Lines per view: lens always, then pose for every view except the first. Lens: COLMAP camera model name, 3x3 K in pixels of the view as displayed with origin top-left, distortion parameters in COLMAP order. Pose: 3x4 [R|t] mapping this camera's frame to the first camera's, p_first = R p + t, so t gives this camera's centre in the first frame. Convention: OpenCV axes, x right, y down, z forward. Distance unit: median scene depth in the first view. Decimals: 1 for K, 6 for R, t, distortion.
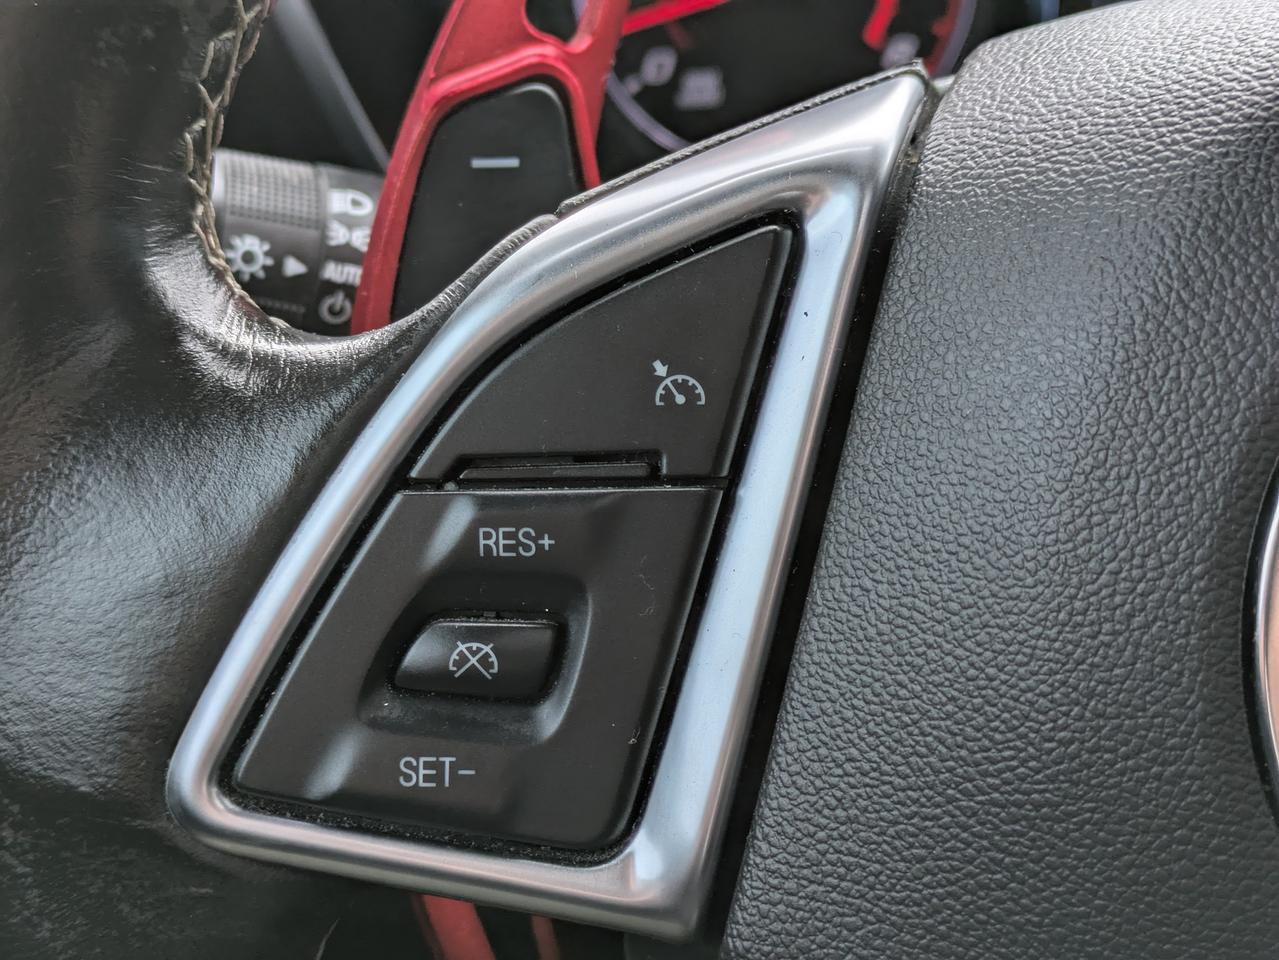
lens RADIAL K [[1902.5, 0, 640.1], [0, 1902.5, 484.9], [0, 0, 1]] dist [0.049316, -0.036602]
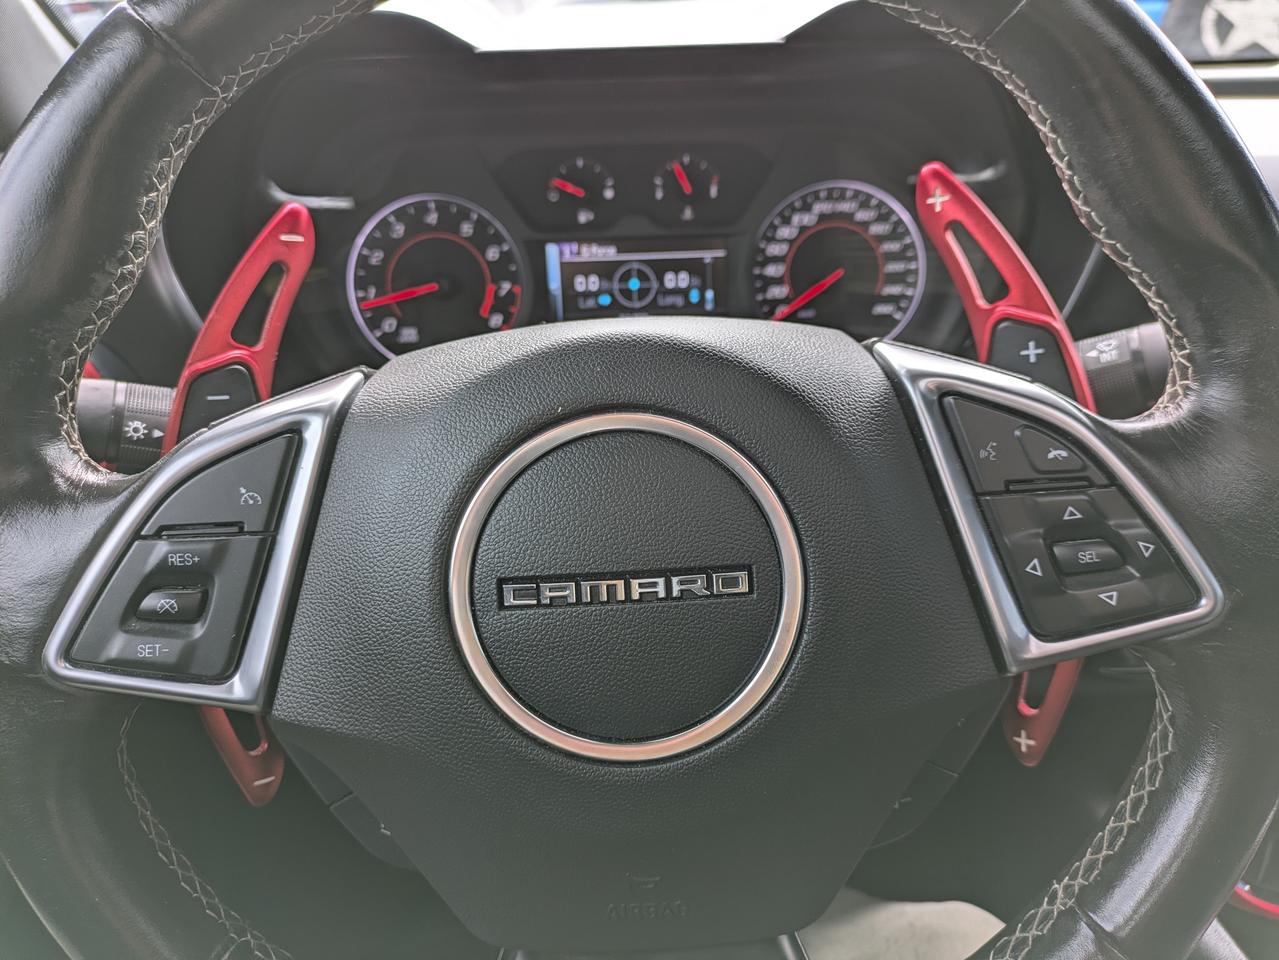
lens RADIAL K [[971.0, 0, 643.2], [0, 971.0, 475.3], [0, 0, 1]] dist [-0.002718, 0.005053]
pose [[0.991847, -0.014951, 0.126552, 0.375345], [0.017234, 0.999708, -0.016966, -0.048849], [-0.126262, 0.019009, 0.991815, -0.364800]]
